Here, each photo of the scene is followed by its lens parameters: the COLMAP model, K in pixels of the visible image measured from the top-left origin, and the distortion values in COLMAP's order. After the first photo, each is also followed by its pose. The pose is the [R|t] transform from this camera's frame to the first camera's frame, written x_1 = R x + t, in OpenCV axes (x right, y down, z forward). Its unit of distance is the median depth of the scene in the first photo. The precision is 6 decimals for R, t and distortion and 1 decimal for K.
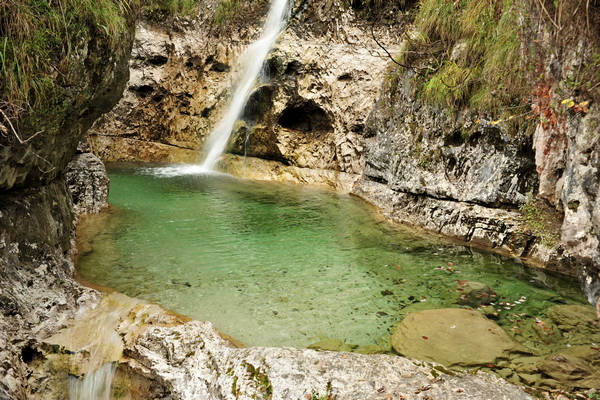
lens RADIAL K [[606.1, 0, 300.0], [0, 606.1, 200.0], [0, 0, 1]] dist [0.046959, -0.003786]
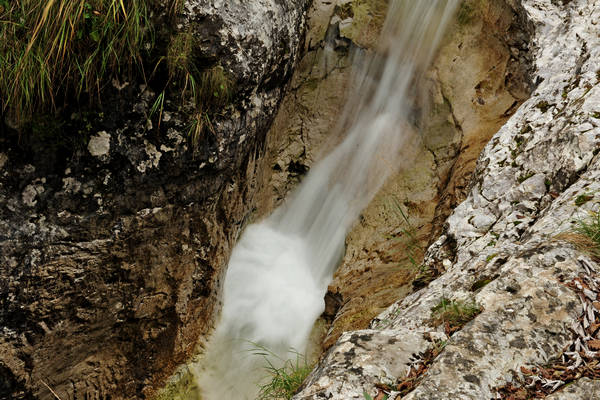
lens RADIAL K [[1156.7, 0, 300.0], [0, 1156.7, 200.0], [0, 0, 1]] dist [0.159909, -0.364008]
pose [[0.773425, 0.438367, -0.457875, 0.179513], [-0.226222, 0.865644, 0.446637, 0.008420], [0.592147, -0.241859, 0.768678, 0.012745]]
